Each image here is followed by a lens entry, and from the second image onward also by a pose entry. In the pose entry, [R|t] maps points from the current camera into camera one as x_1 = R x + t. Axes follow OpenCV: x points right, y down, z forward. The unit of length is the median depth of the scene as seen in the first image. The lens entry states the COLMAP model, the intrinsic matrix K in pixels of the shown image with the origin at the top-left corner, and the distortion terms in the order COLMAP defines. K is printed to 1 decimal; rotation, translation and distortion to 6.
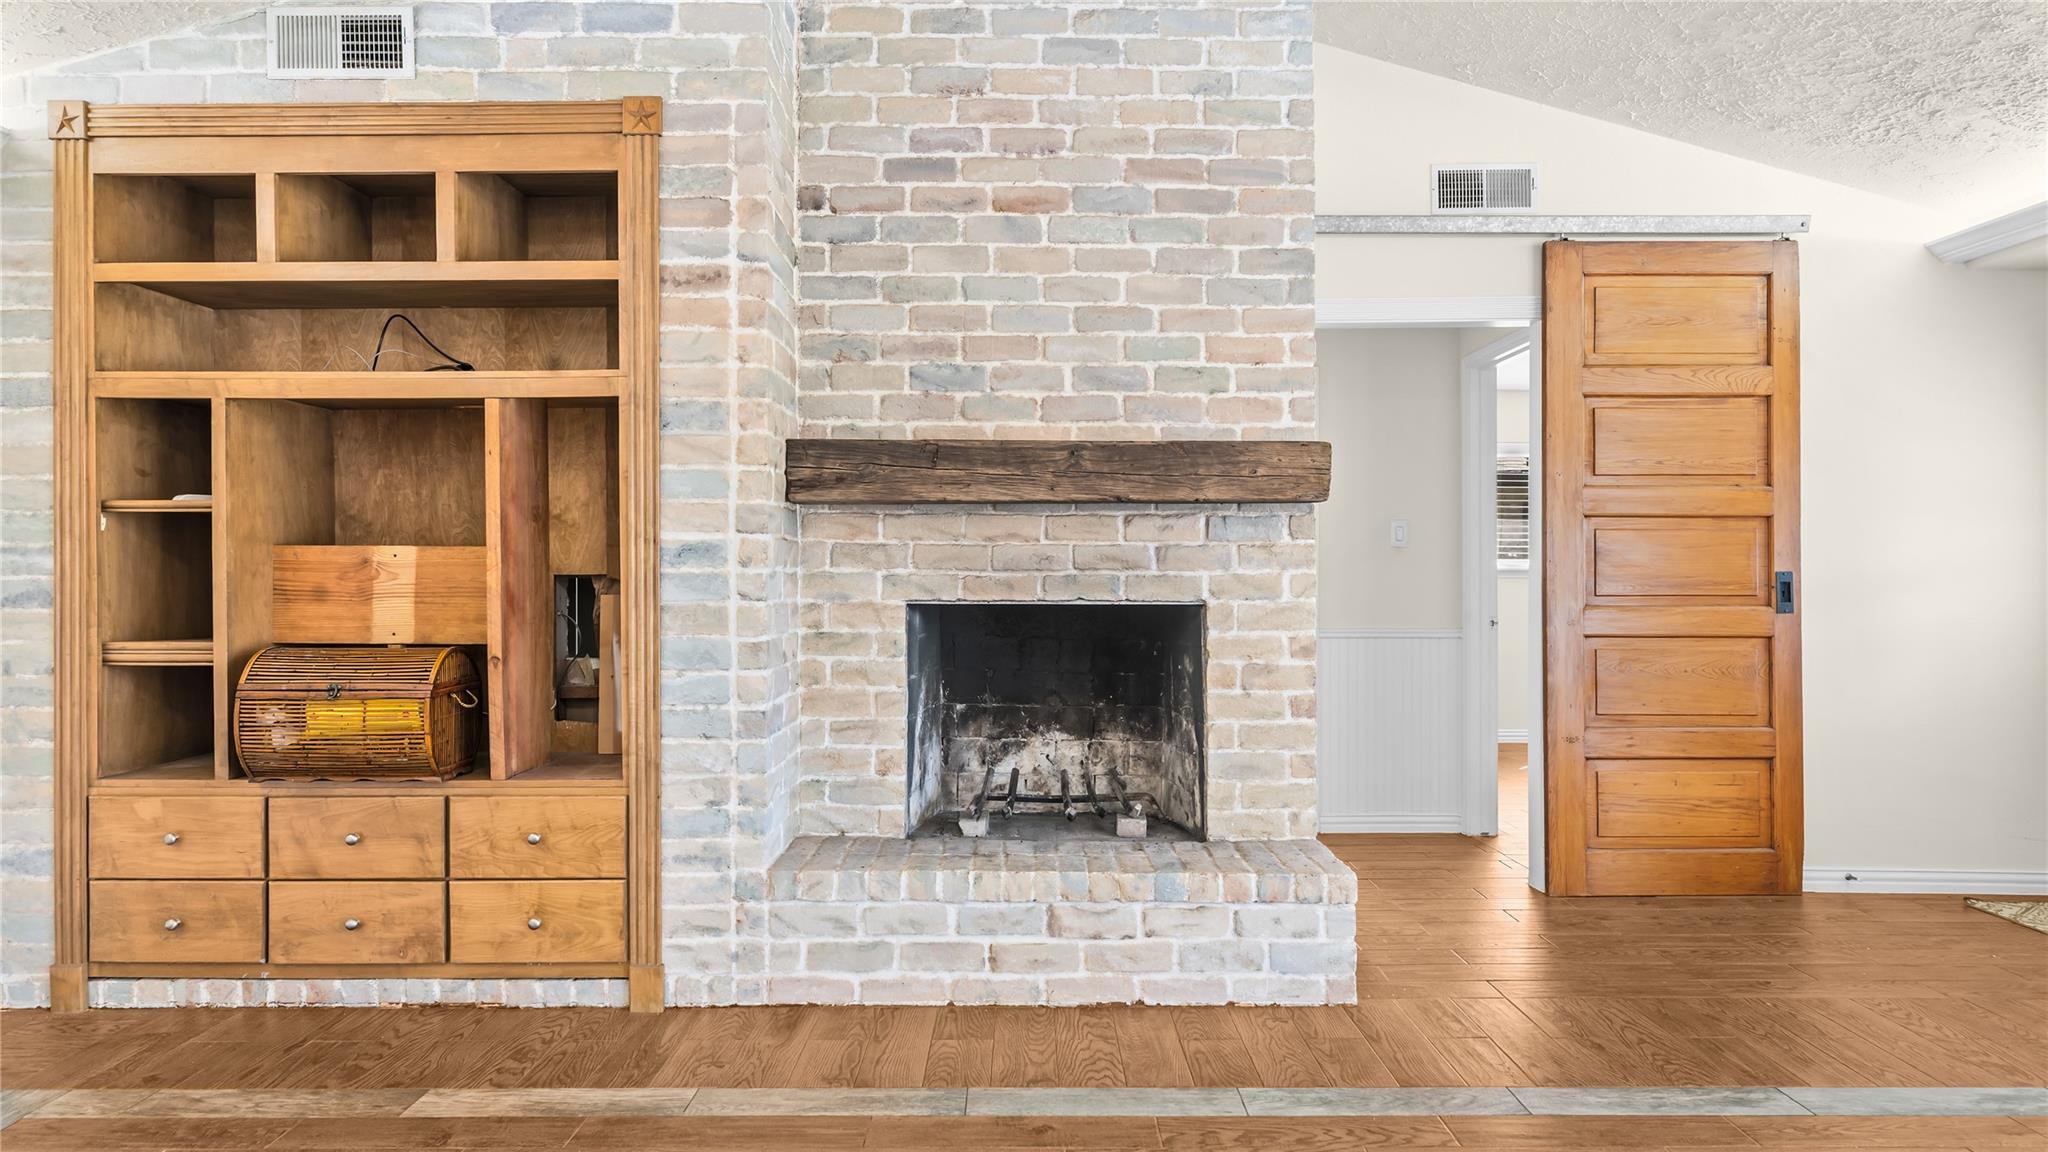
lens RADIAL K [[1303.5, 0, 1024.0], [0, 1303.5, 576.0], [0, 0, 1]] dist [-0.003861, 0.001516]
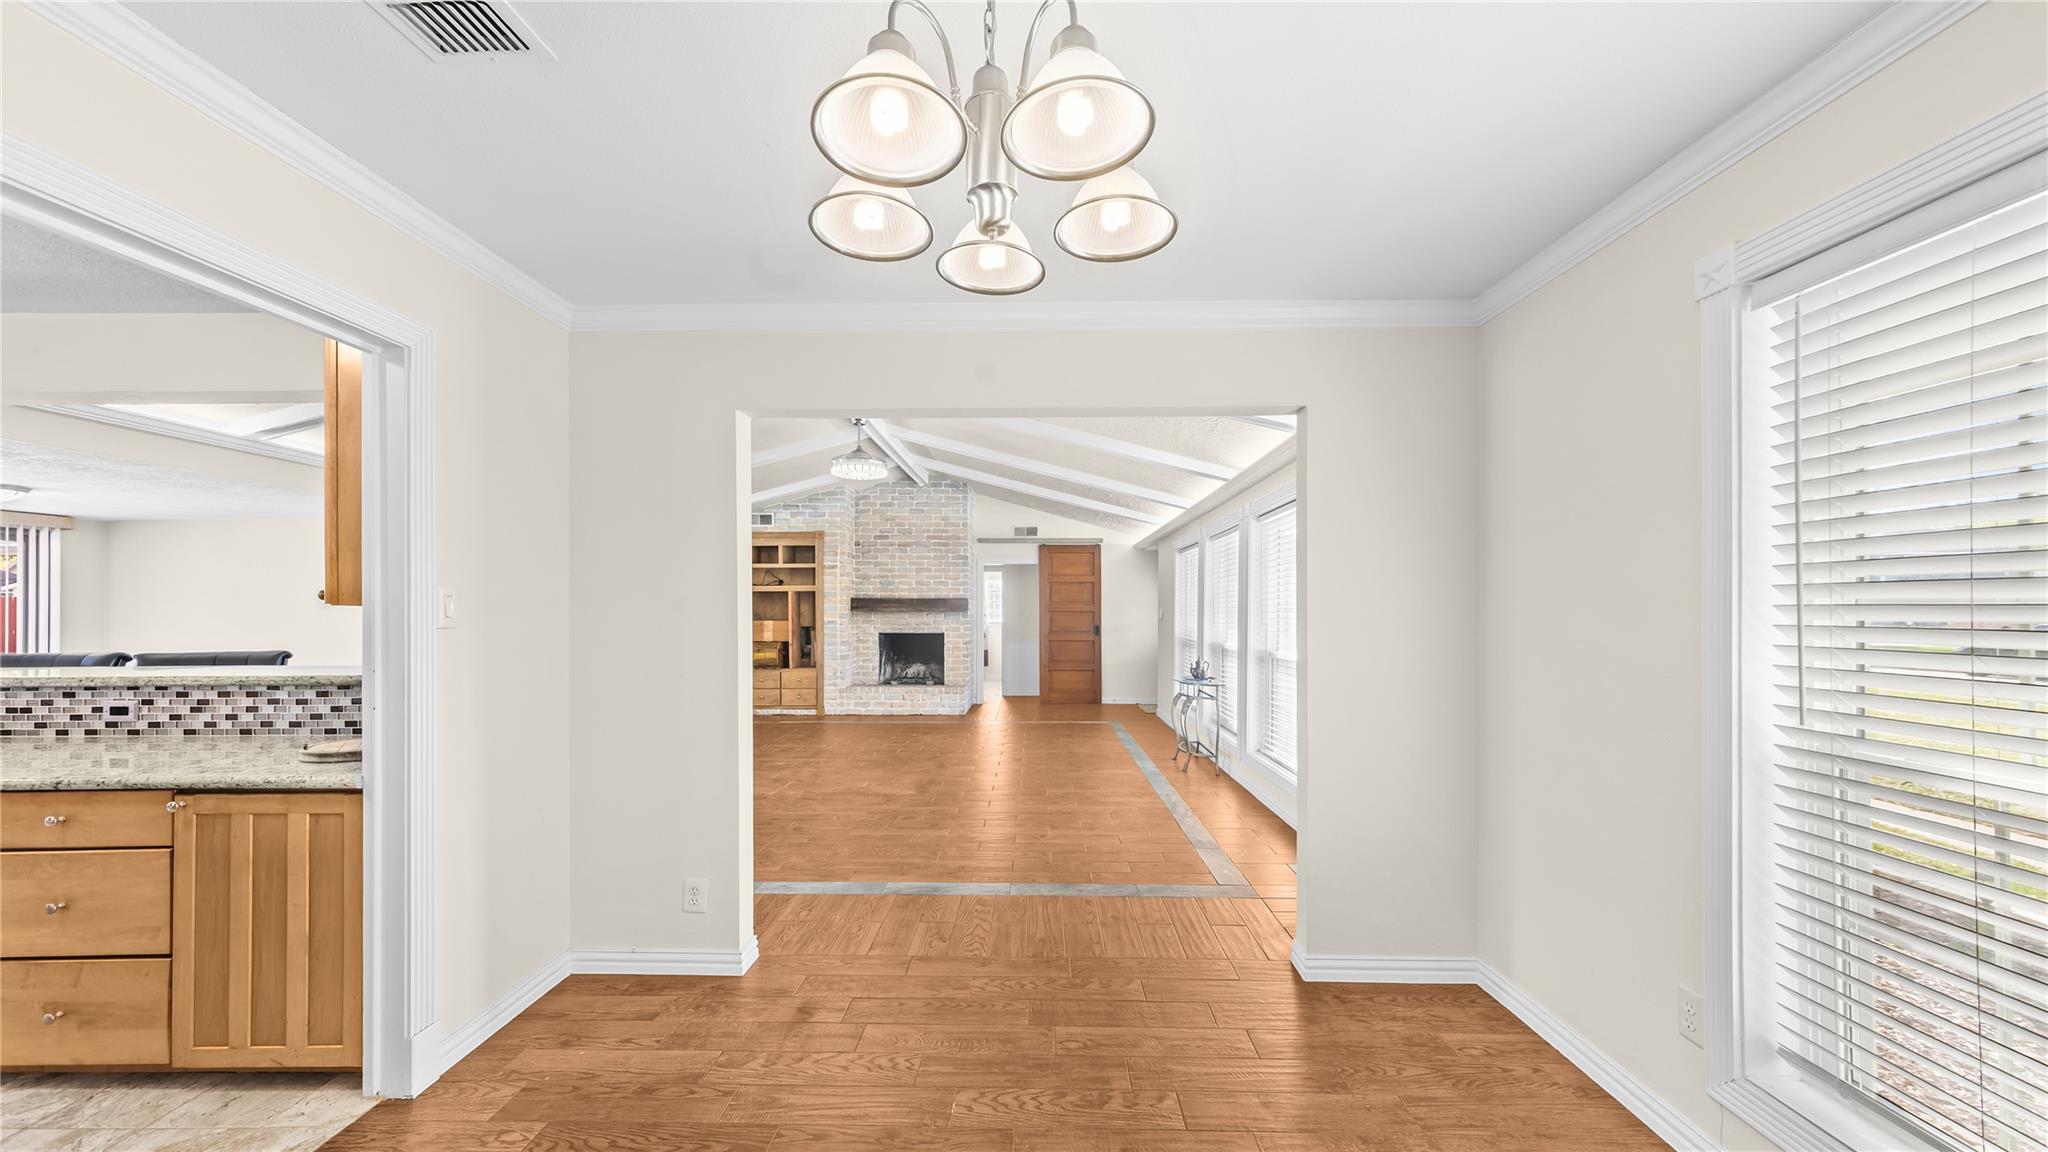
lens RADIAL K [[723.9, 0, 1022.1], [0, 723.9, 617.5], [0, 0, 1]] dist [0.011363, 0.000203]
pose [[0.999611, 0.000311, -0.027900, 0.543947], [-0.000281, 0.999999, 0.001080, -0.040000], [0.027900, -0.001072, 0.999610, -1.709238]]
